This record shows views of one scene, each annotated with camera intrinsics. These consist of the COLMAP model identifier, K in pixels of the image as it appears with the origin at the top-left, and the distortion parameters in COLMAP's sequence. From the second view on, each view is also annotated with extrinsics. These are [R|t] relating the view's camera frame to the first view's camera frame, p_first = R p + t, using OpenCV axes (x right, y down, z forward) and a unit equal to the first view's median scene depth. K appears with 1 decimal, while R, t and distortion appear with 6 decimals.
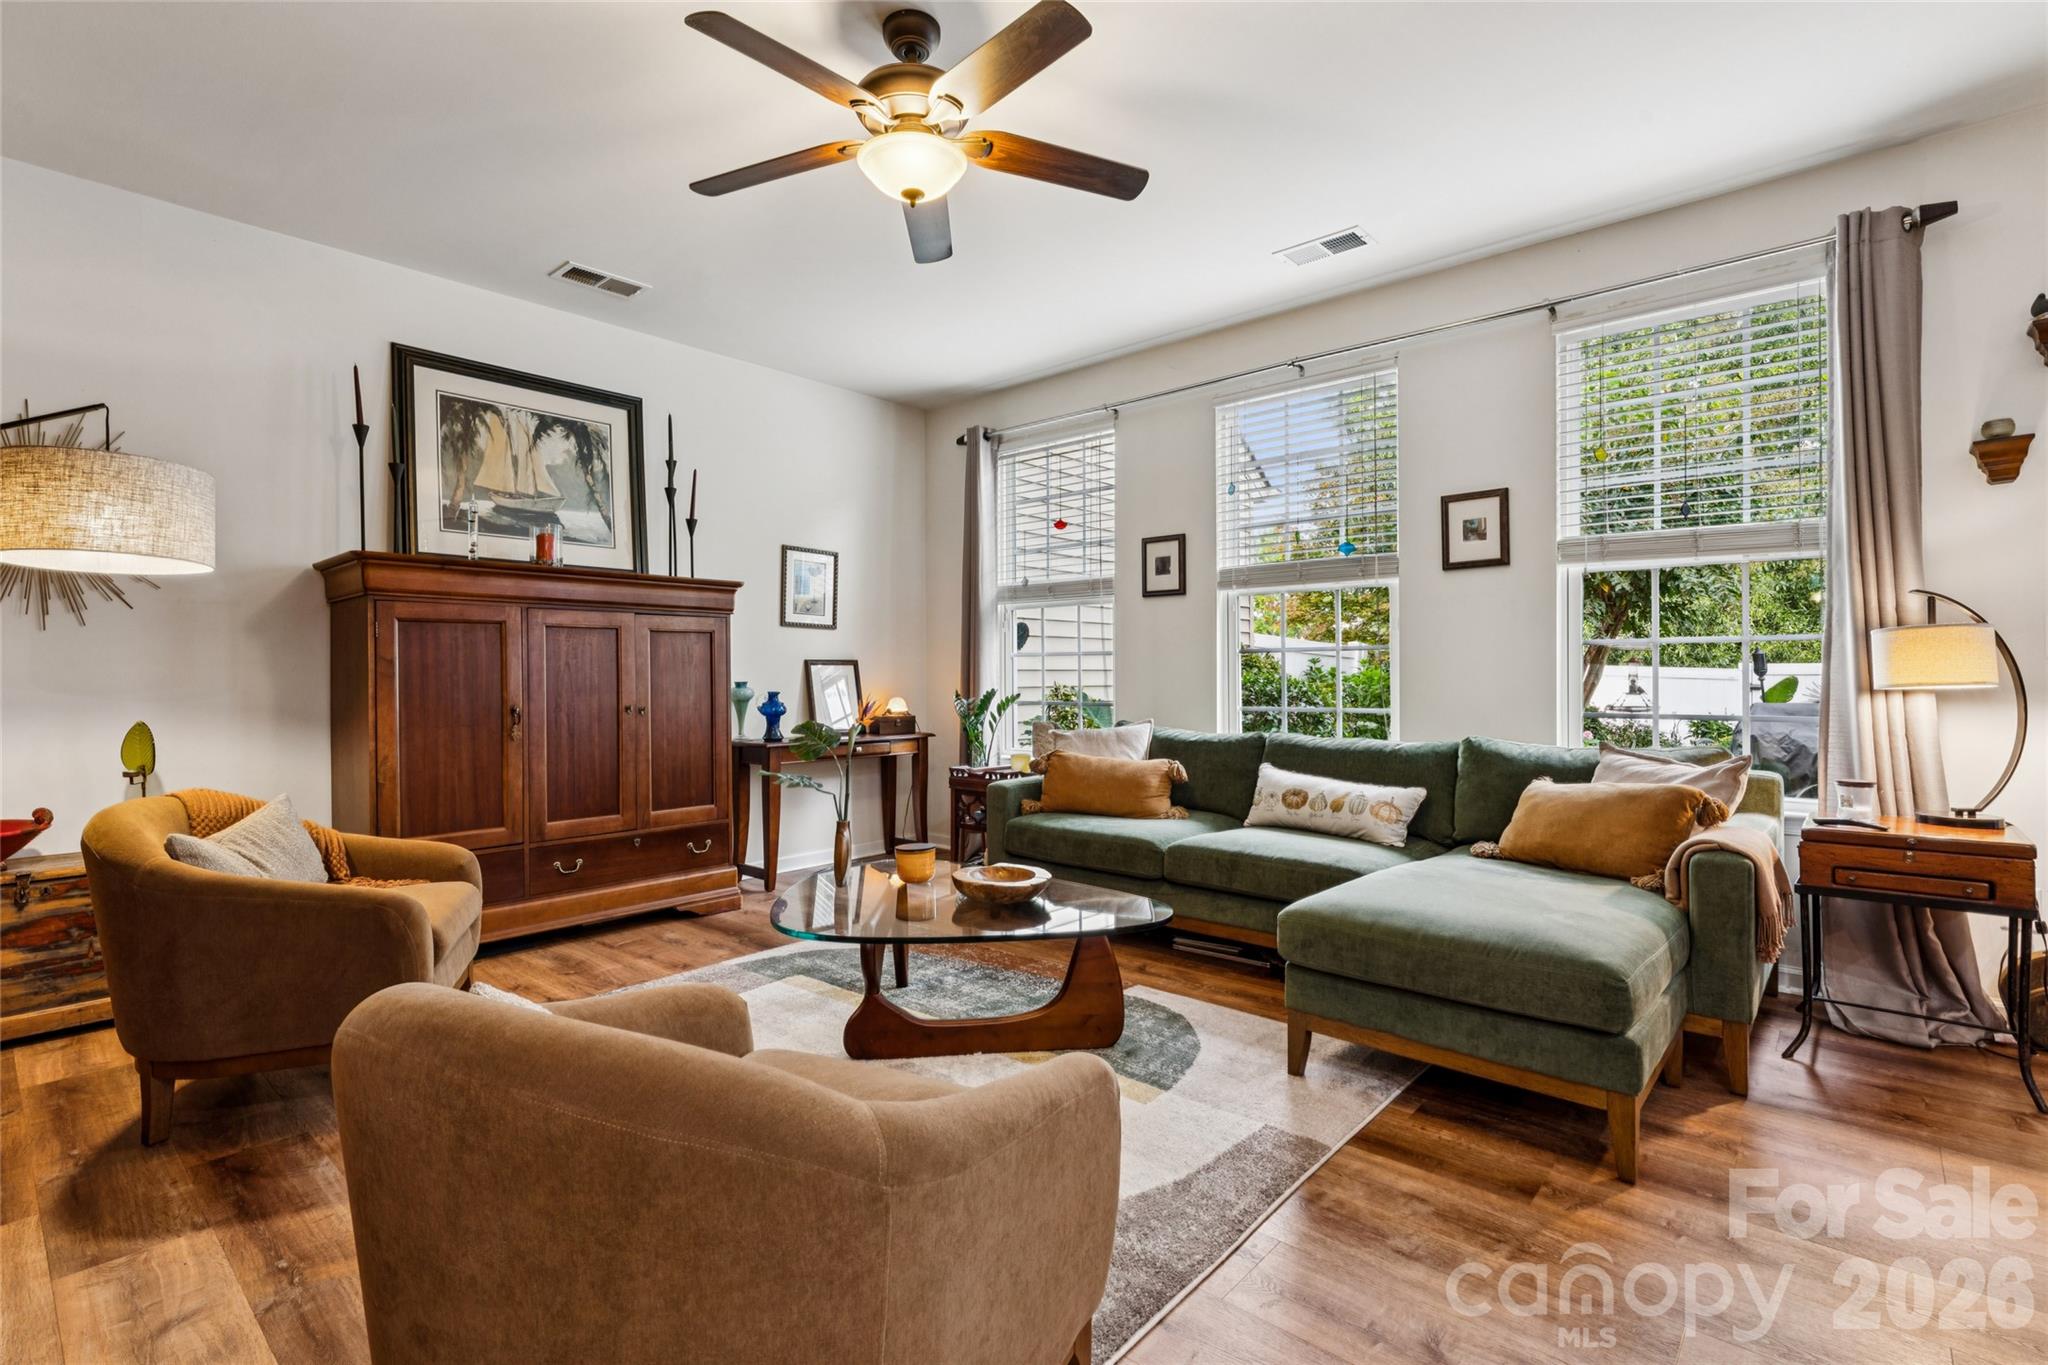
lens RADIAL K [[943.2, 0, 1025.0], [0, 943.2, 676.1], [0, 0, 1]] dist [-0.001948, -0.000265]
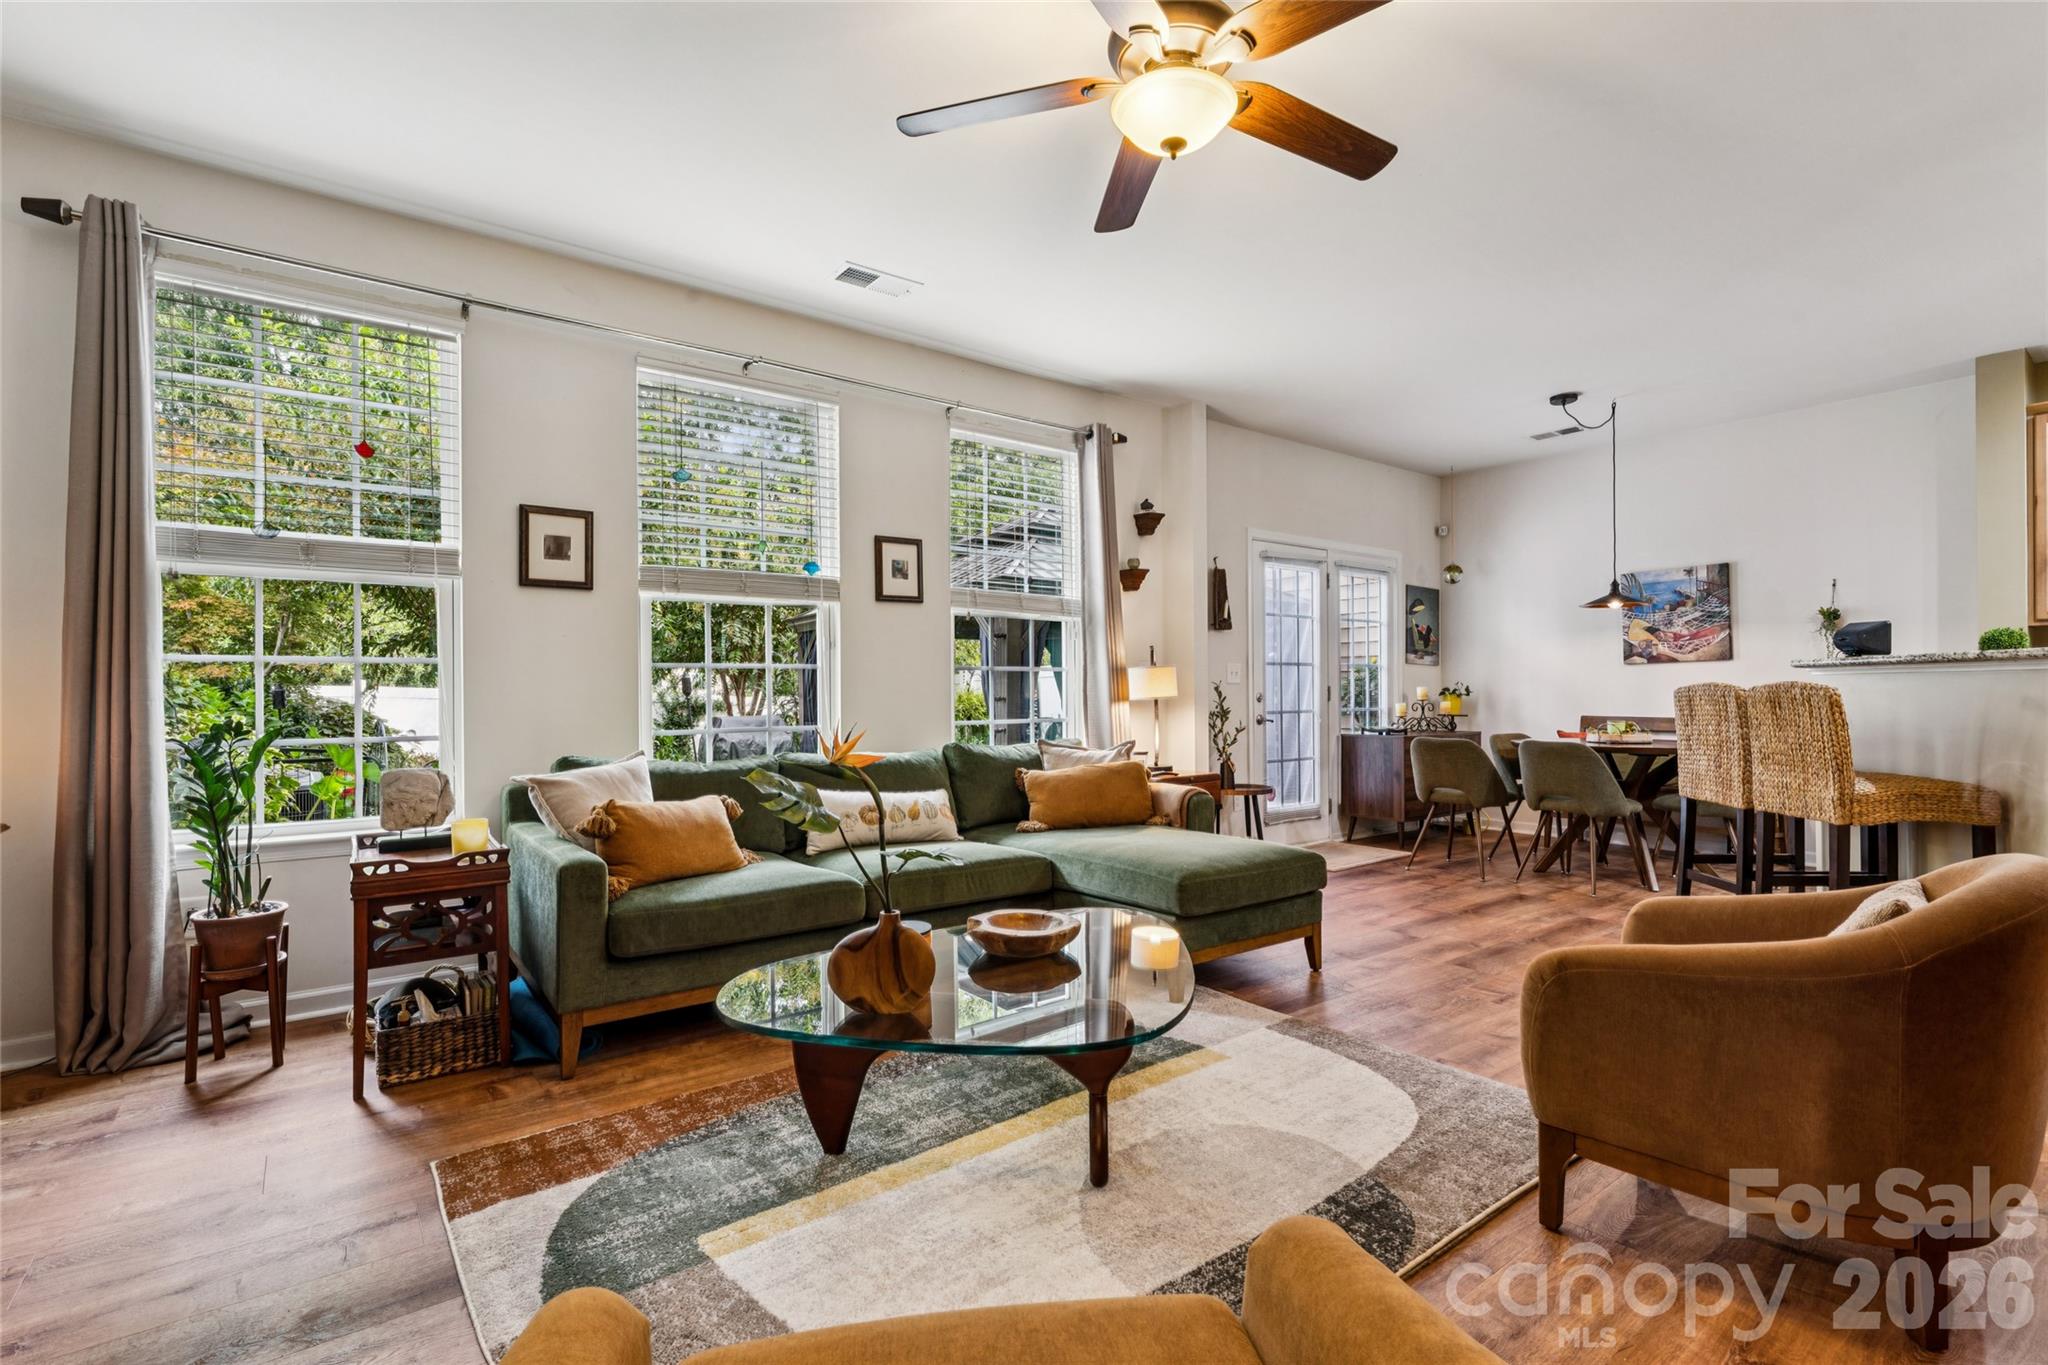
lens RADIAL K [[943.2, 0, 1027.7], [0, 943.2, 688.1], [0, 0, 1]] dist [-0.001948, -0.000265]
pose [[0.197403, 0.007707, 0.980292, -0.602558], [0.007519, 0.999928, -0.009376, 0.004679], [-0.980294, 0.009221, 0.197330, 0.573351]]
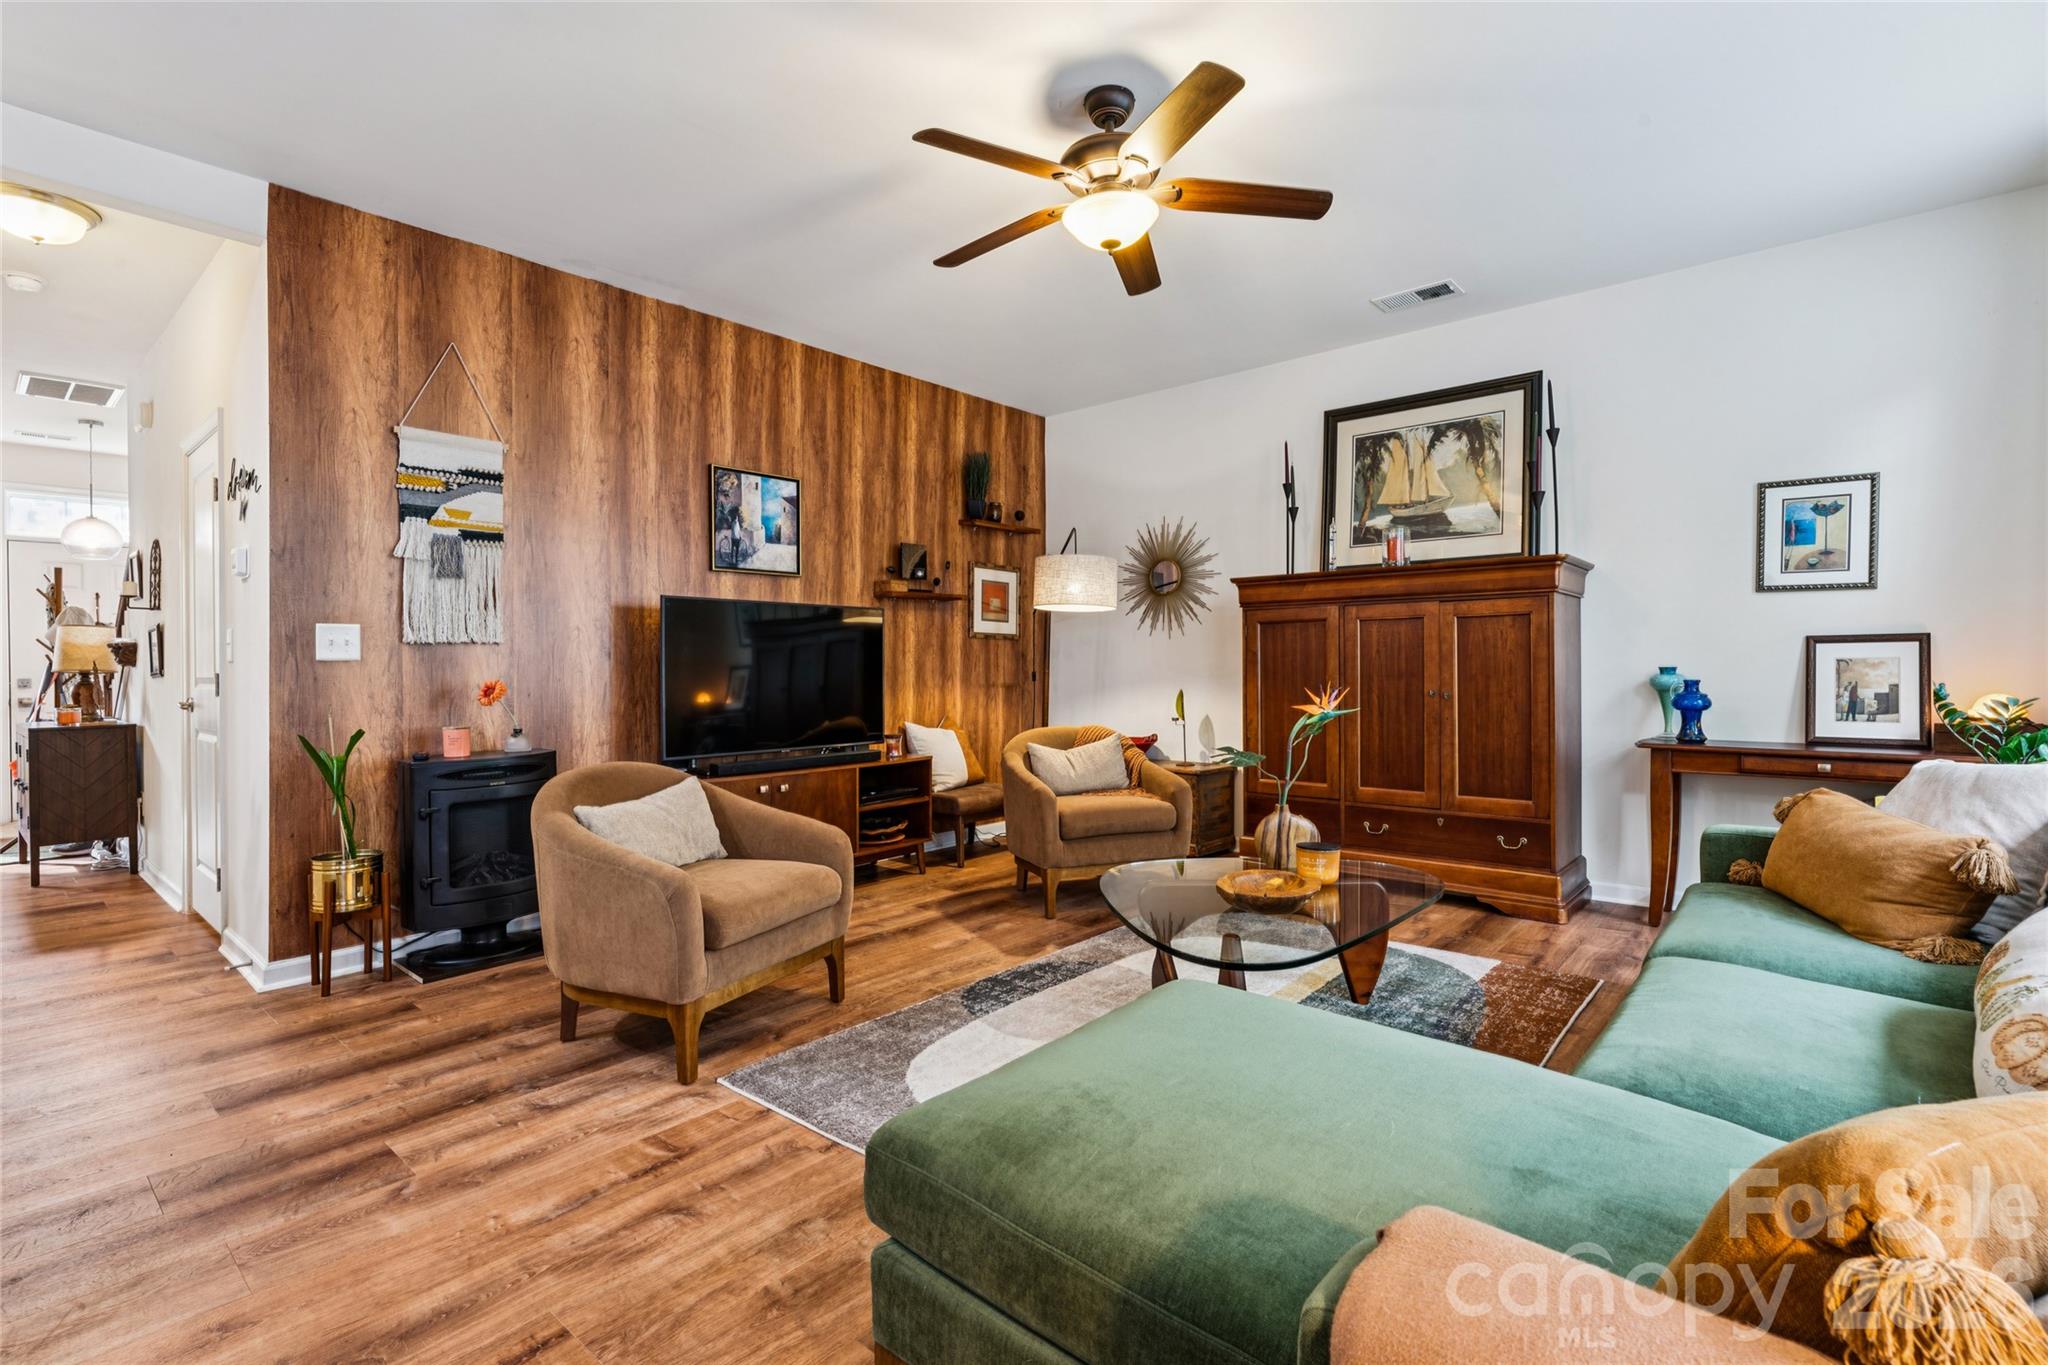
lens RADIAL K [[943.2, 0, 1027.4], [0, 943.2, 664.1], [0, 0, 1]] dist [-0.001948, -0.000265]
pose [[0.010346, -0.000022, -0.999946, 0.612804], [0.006923, 0.999976, 0.000050, -0.000635], [0.999923, -0.006923, 0.010346, 0.528037]]
